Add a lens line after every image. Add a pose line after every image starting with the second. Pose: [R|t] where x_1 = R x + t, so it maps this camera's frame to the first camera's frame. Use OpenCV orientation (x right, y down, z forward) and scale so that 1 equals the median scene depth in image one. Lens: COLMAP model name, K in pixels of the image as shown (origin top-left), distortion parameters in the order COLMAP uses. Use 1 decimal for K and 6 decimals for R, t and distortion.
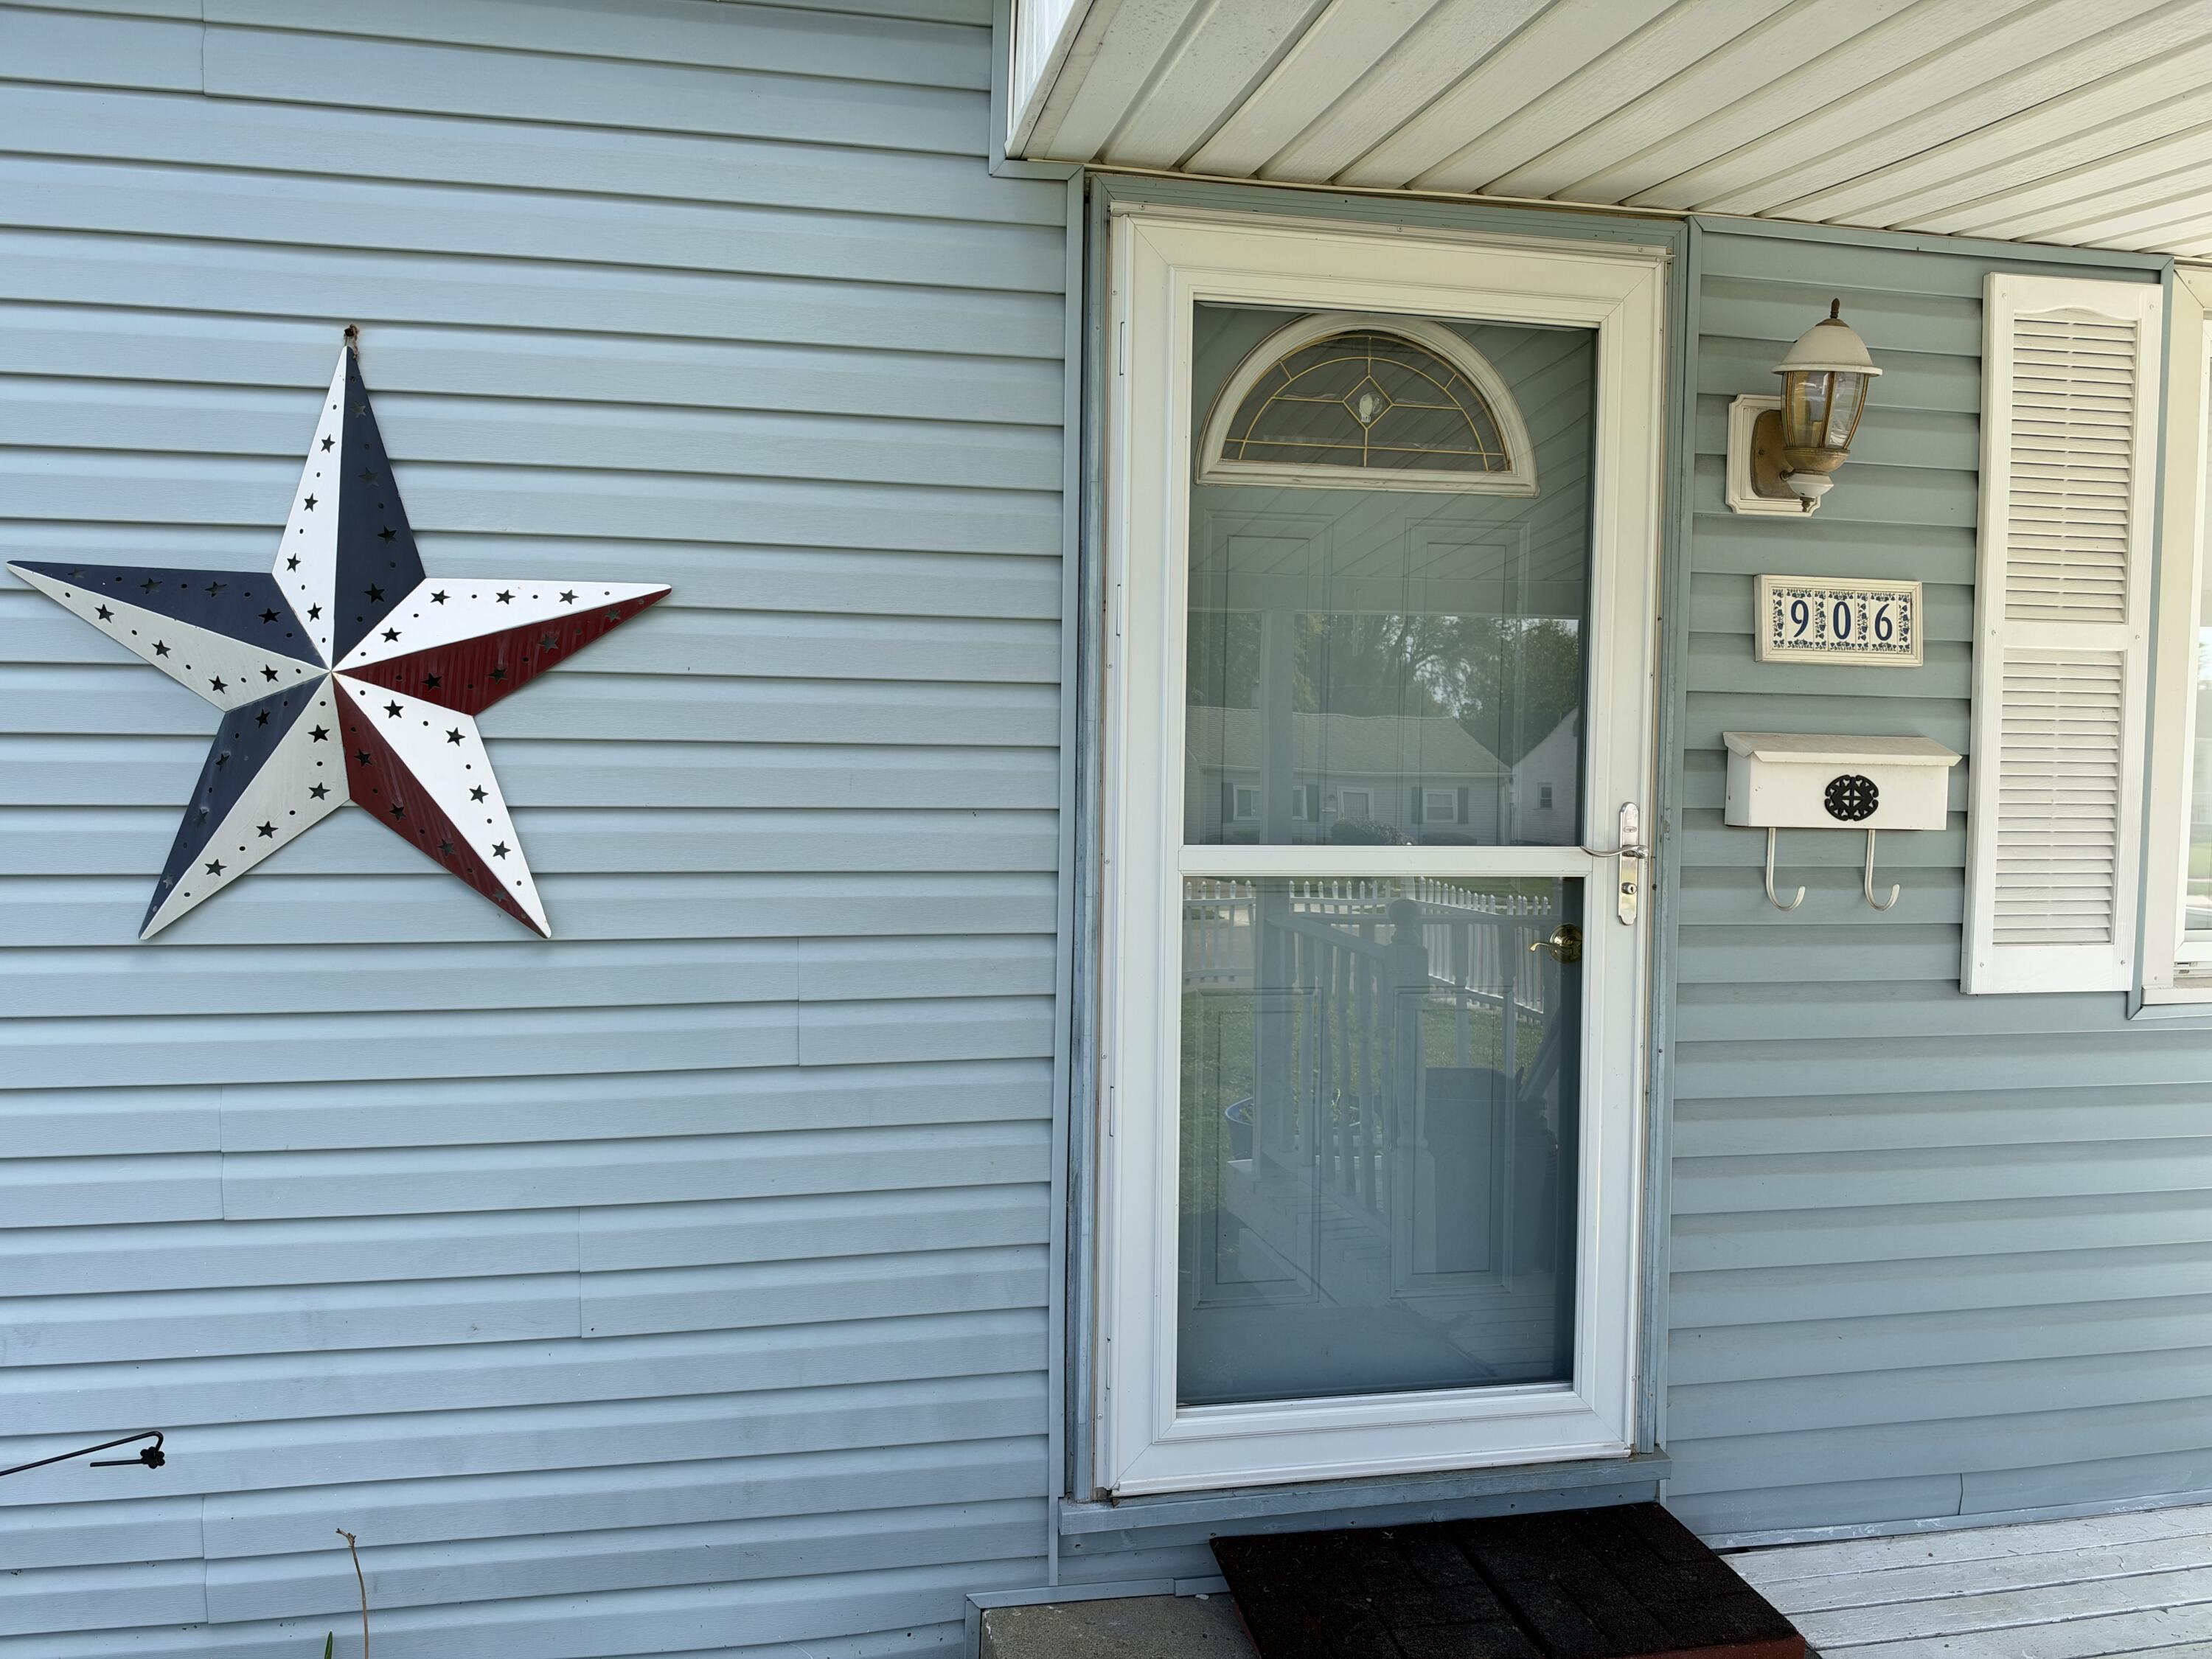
lens RADIAL K [[1552.3, 0, 1106.0], [0, 1552.3, 829.5], [0, 0, 1]] dist [0.030860, -0.077272]
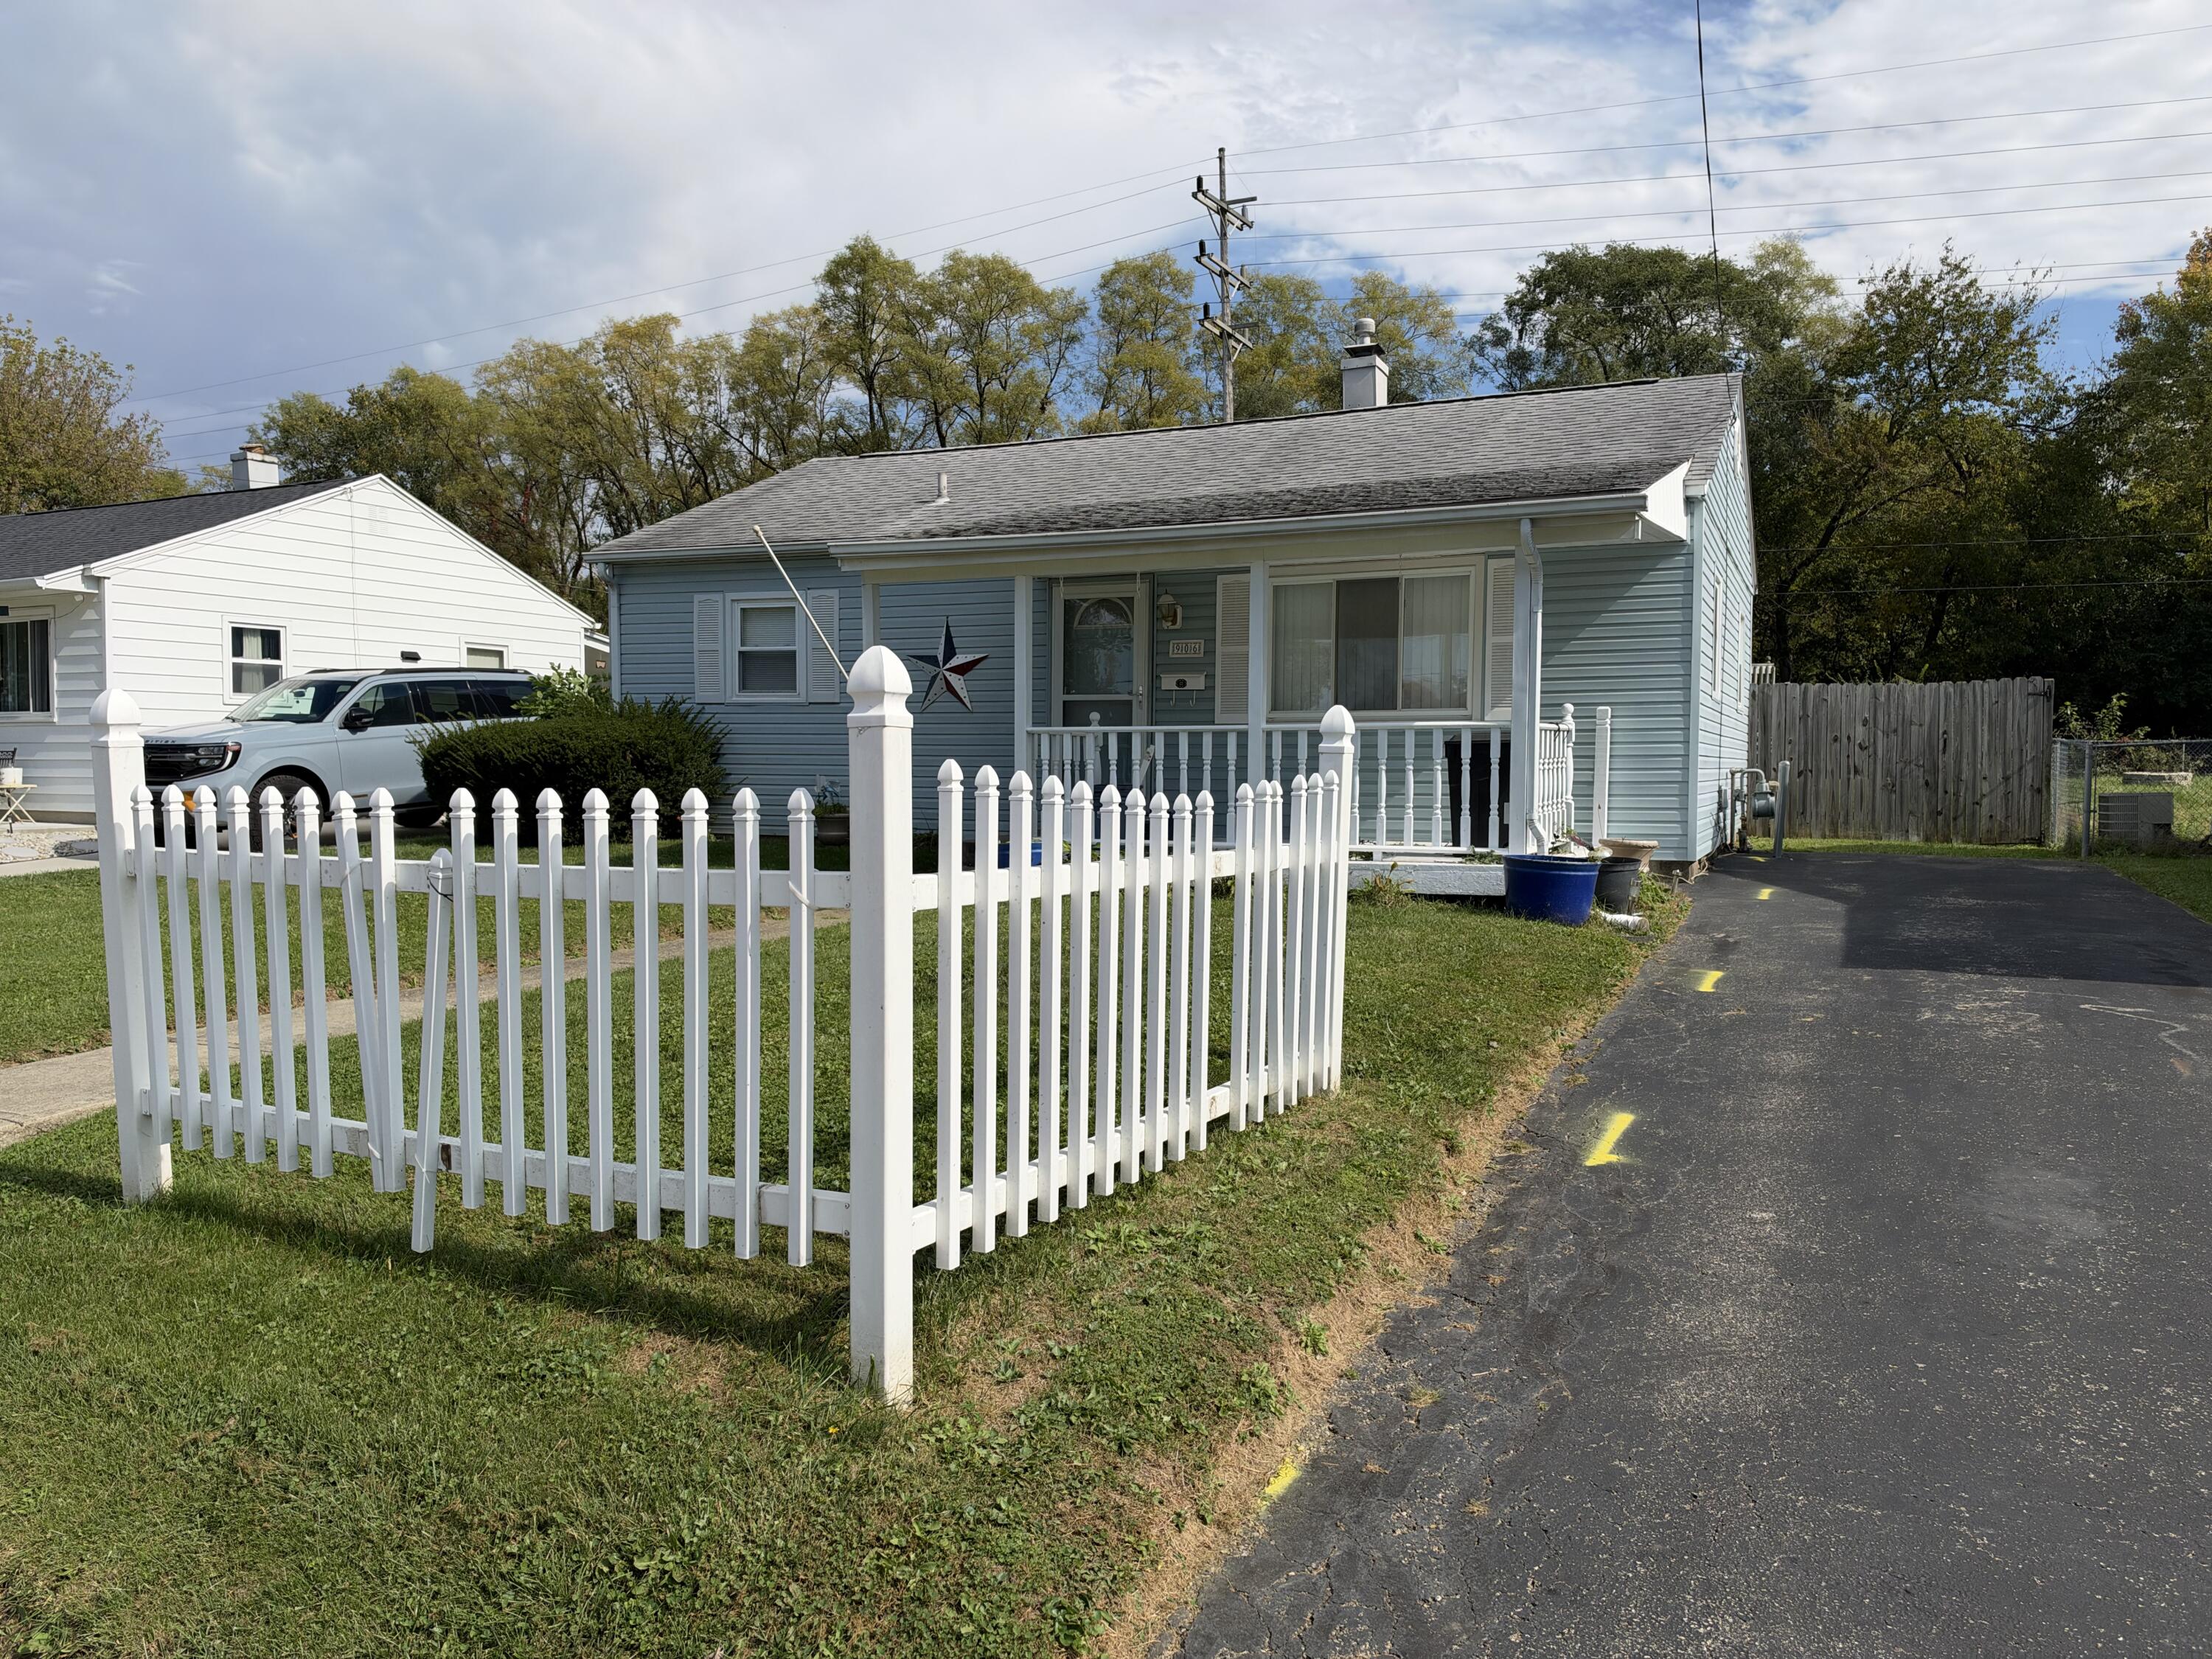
lens RADIAL K [[1552.3, 0, 1106.0], [0, 1552.3, 829.5], [0, 0, 1]] dist [0.030860, -0.077272]
pose [[0.800673, 0.023396, -0.598644, 3.616984], [-0.028621, 0.999590, 0.000787, 0.497847], [0.598417, 0.016504, 0.801015, -3.462901]]
